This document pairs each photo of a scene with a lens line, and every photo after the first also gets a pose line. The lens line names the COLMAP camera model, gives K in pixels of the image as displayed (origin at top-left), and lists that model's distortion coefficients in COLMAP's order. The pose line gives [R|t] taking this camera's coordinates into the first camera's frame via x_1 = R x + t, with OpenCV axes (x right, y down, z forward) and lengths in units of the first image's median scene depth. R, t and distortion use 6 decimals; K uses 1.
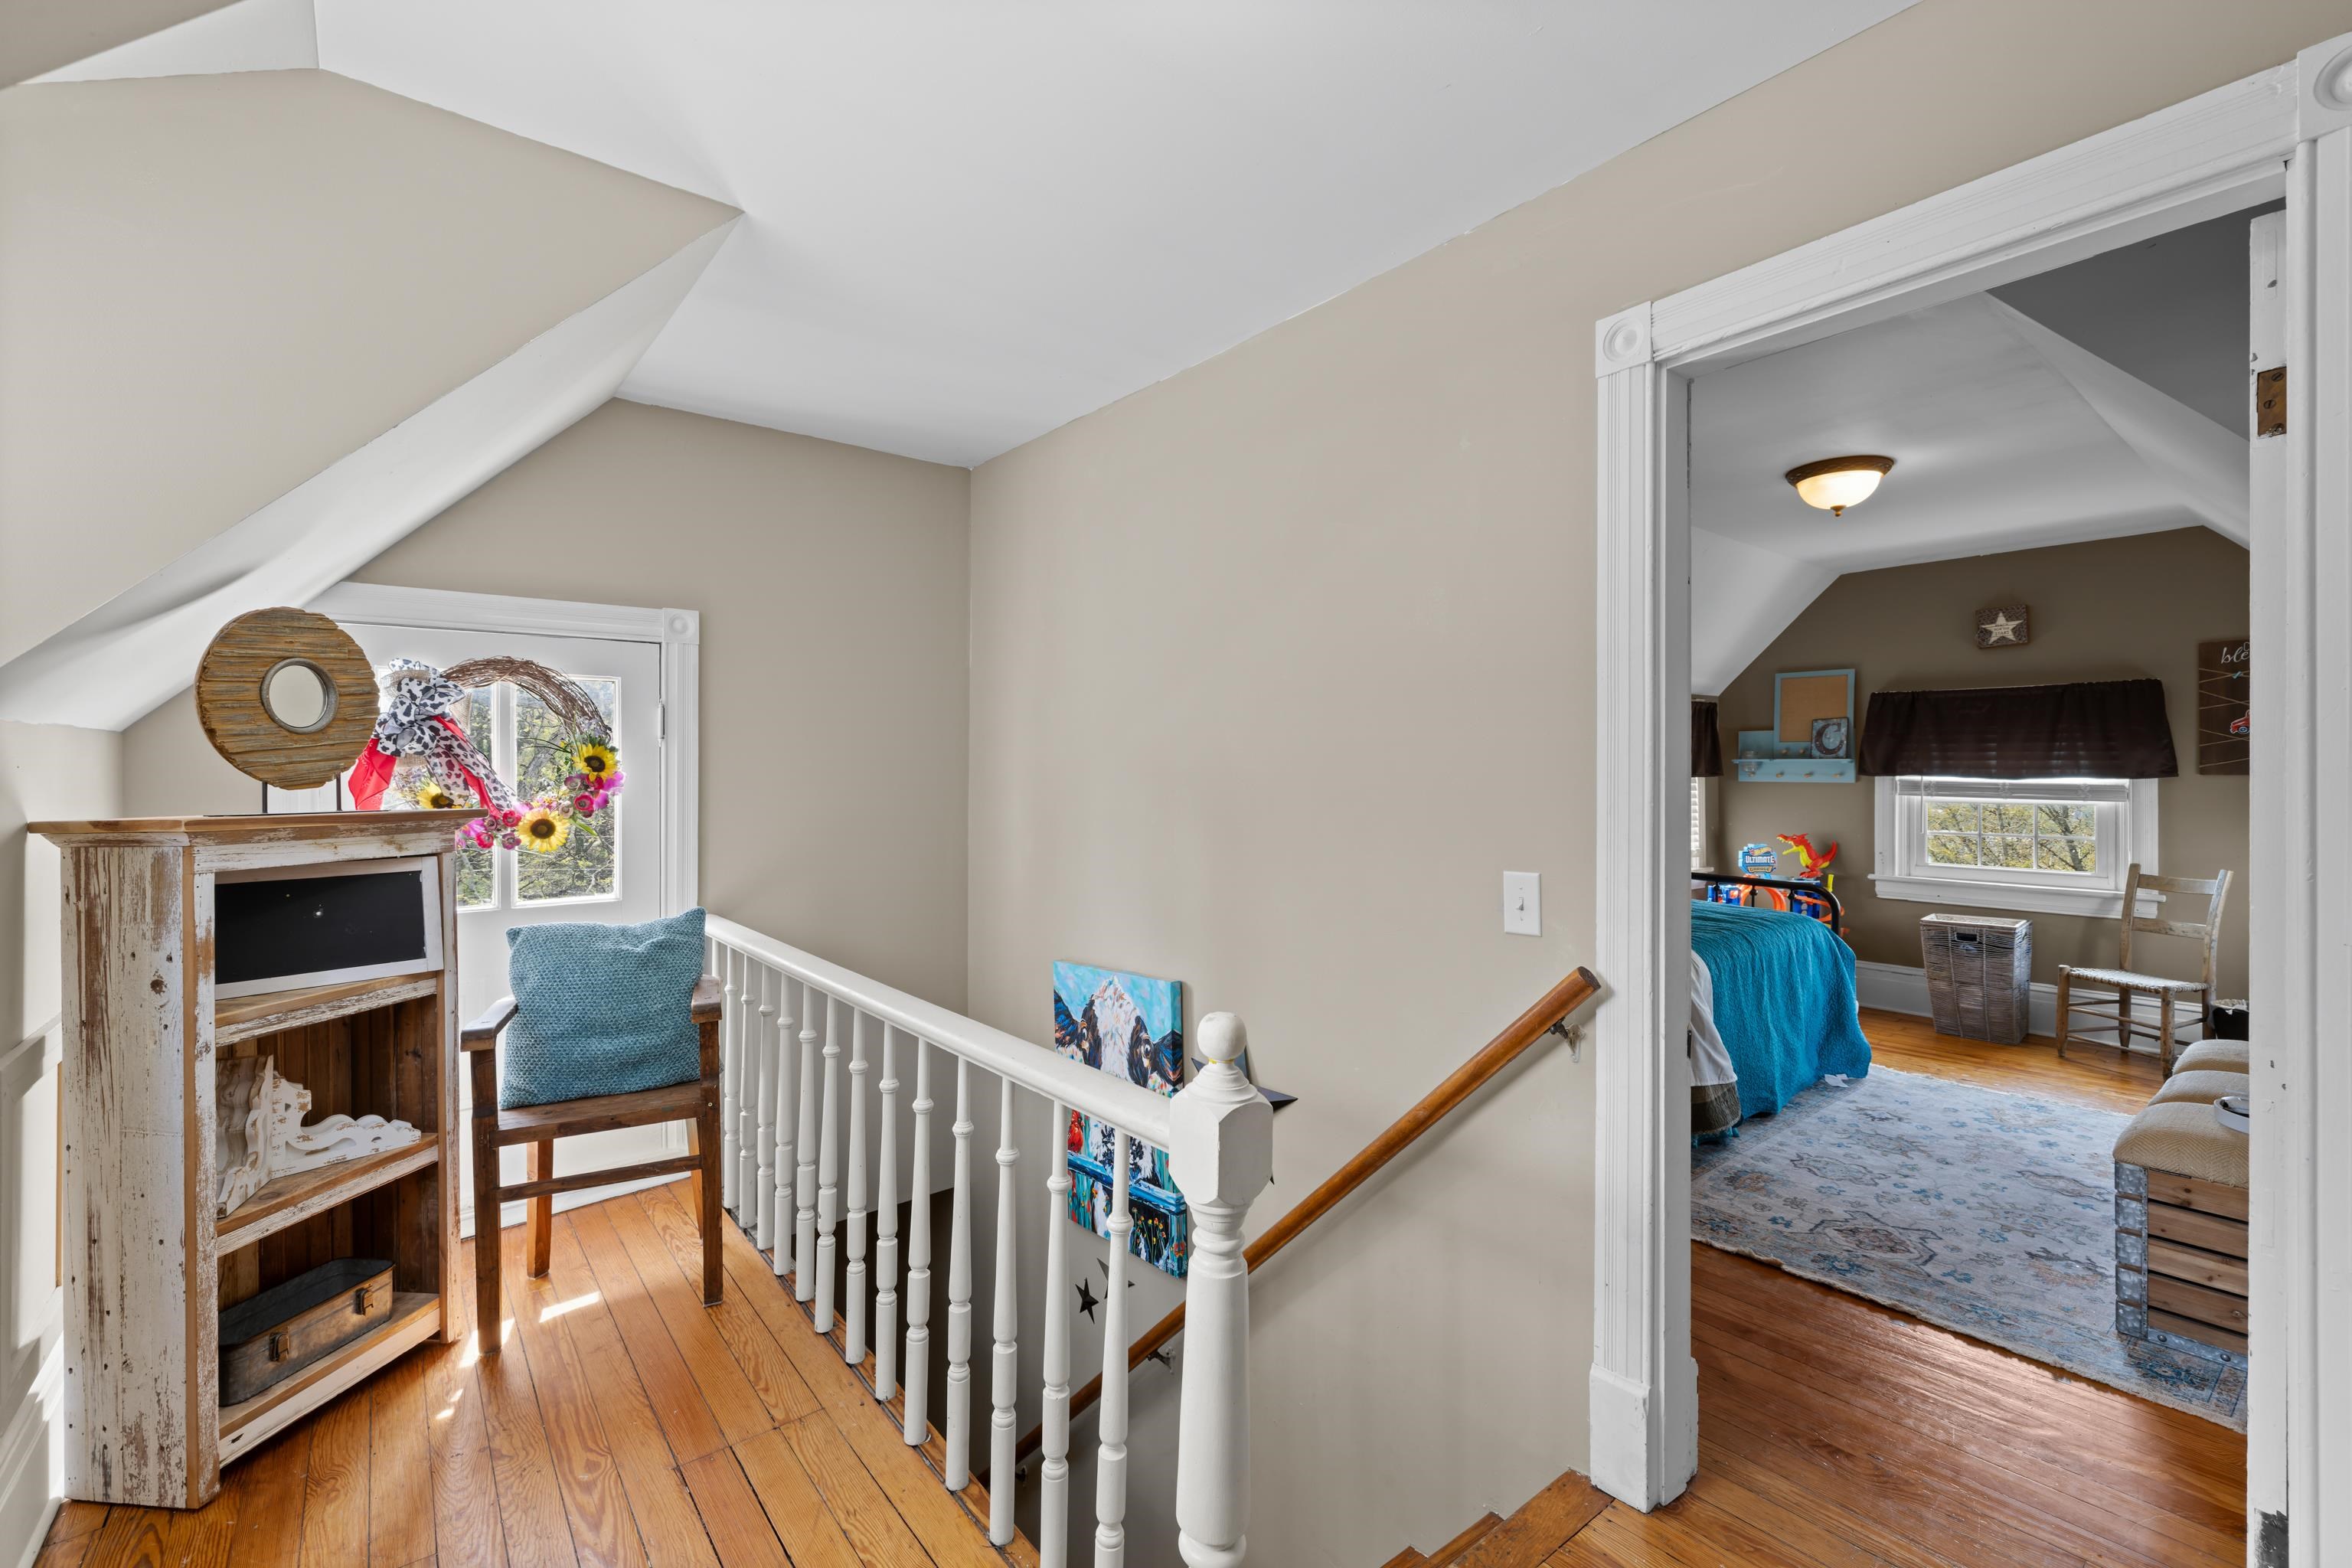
lens RADIAL K [[989.2, 0, 1174.5], [0, 989.2, 779.9], [0, 0, 1]] dist [0.001052, 0.000194]
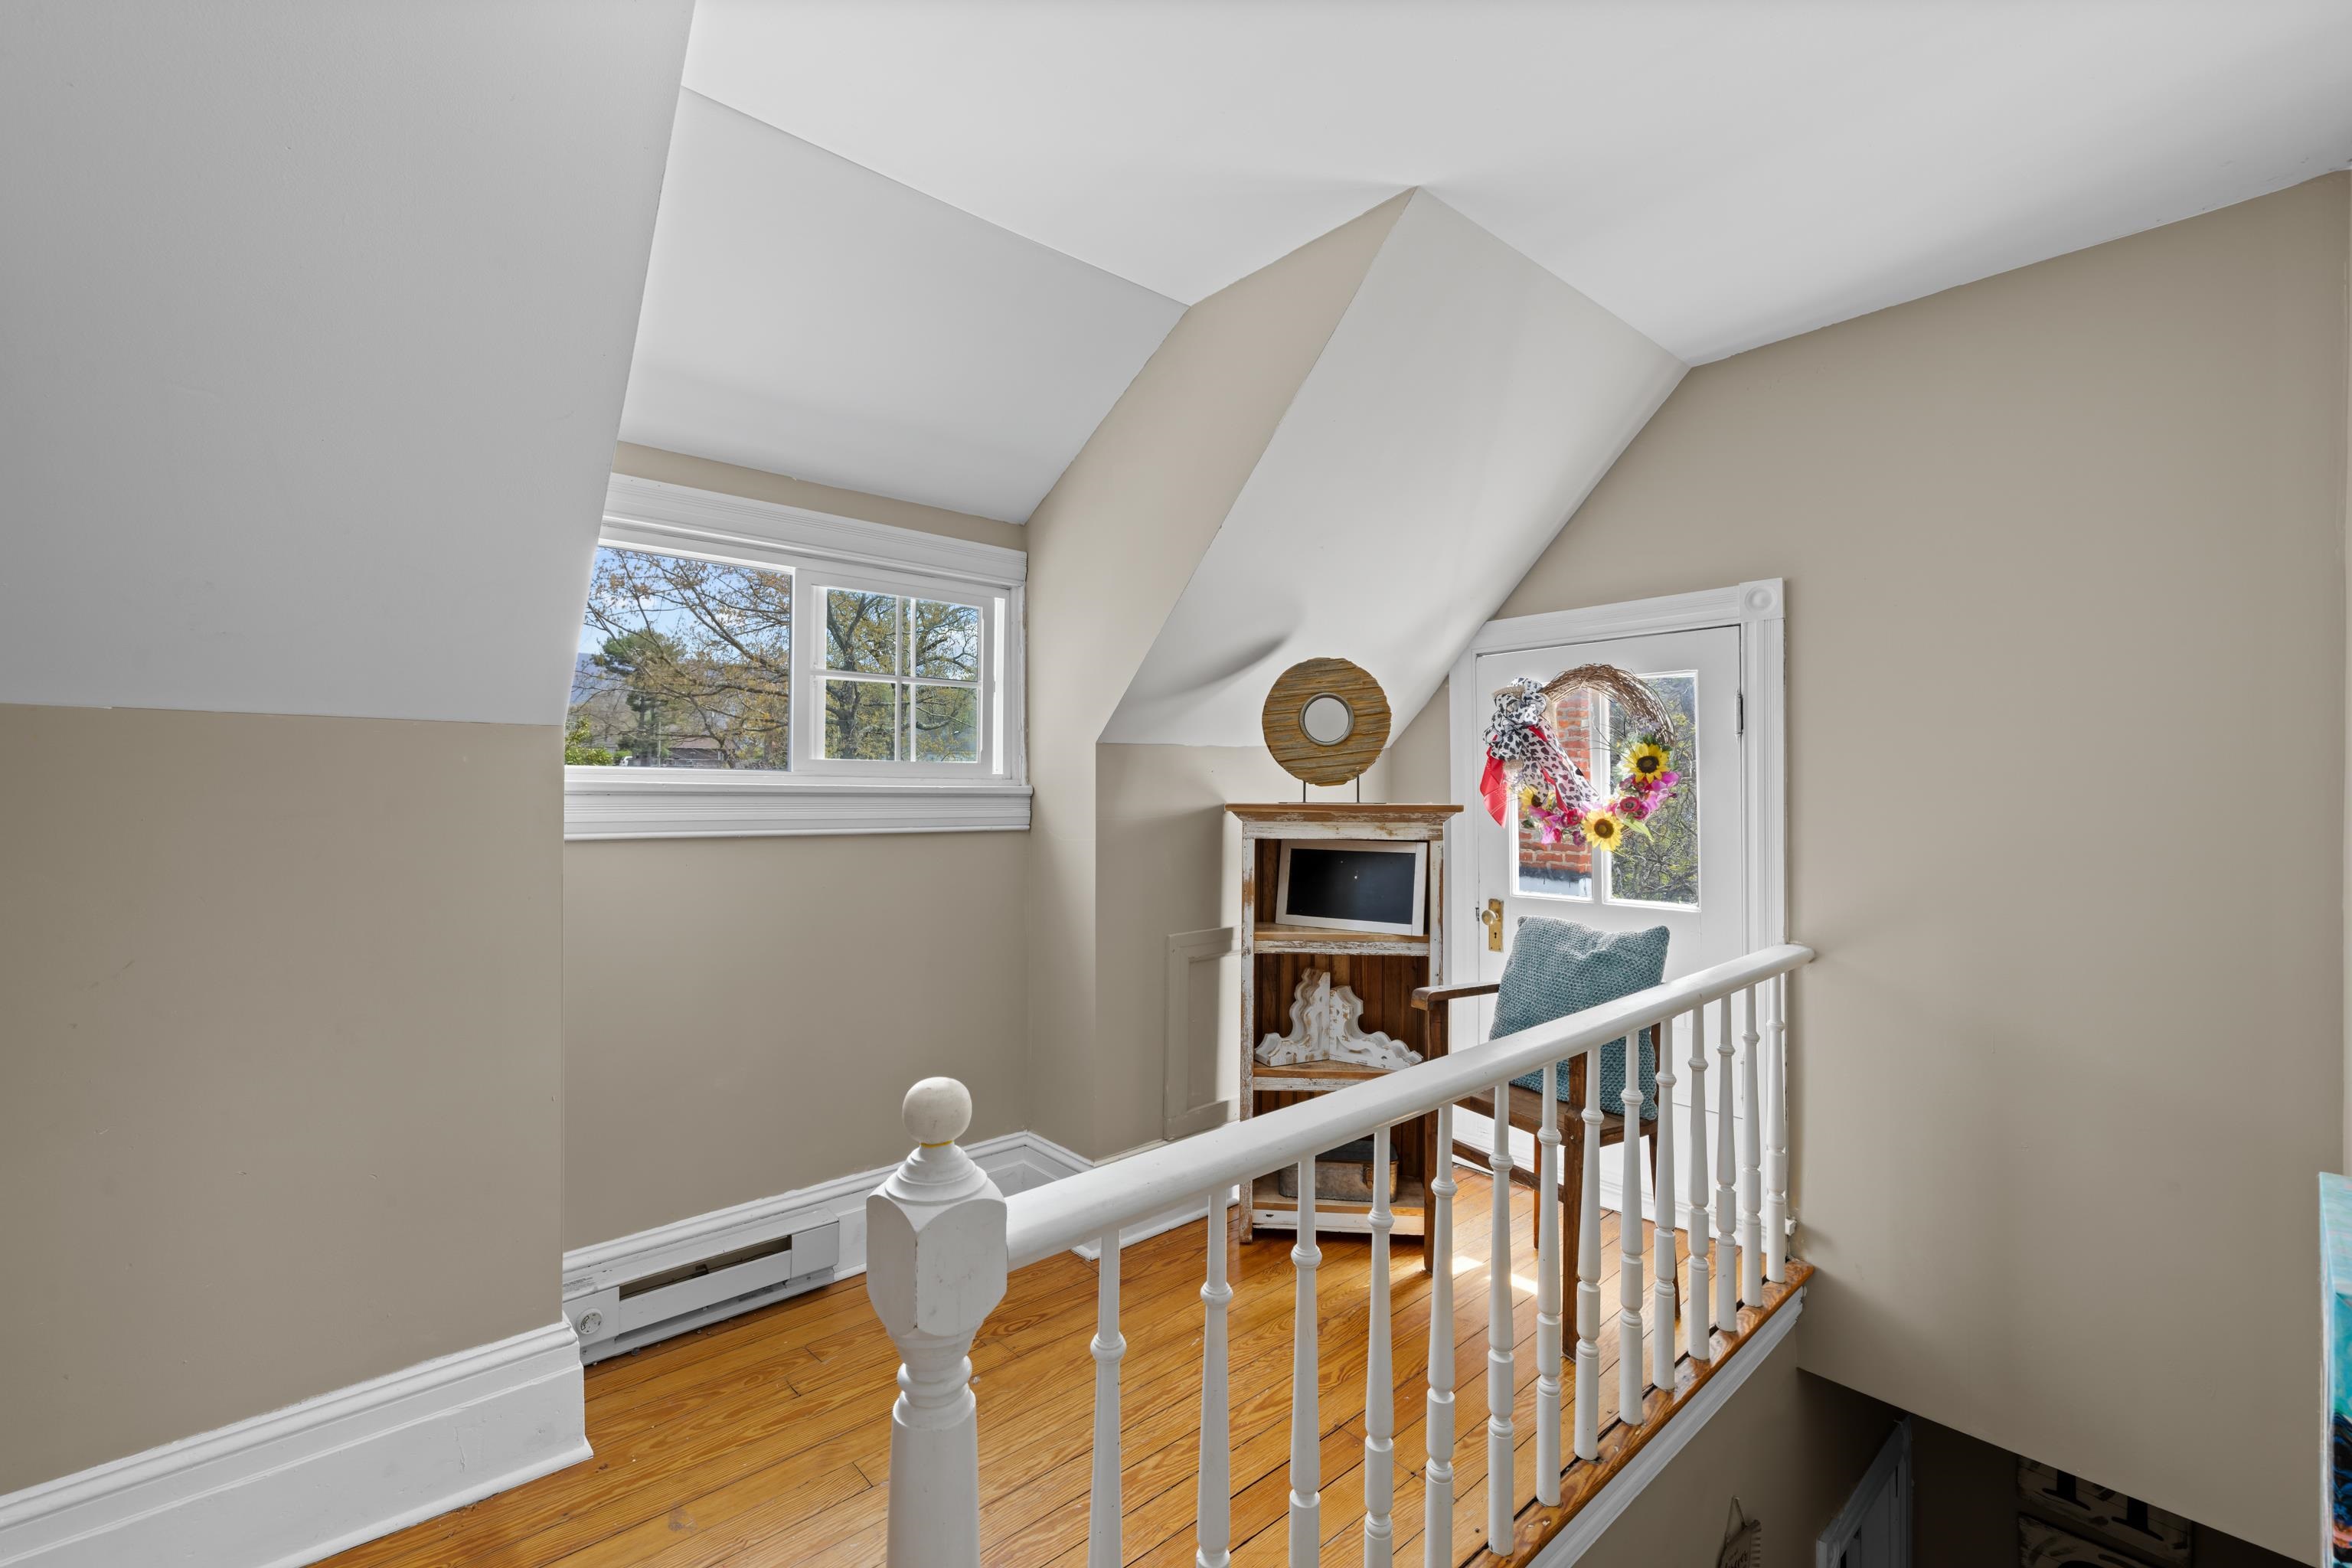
lens RADIAL K [[989.2, 0, 1175.0], [0, 989.2, 777.9], [0, 0, 1]] dist [0.001052, 0.000194]
pose [[0.034445, -0.002068, -0.999404, 0.478602], [-0.005124, 0.999984, -0.002246, 0.002370], [0.999393, 0.005198, 0.034434, 0.684964]]
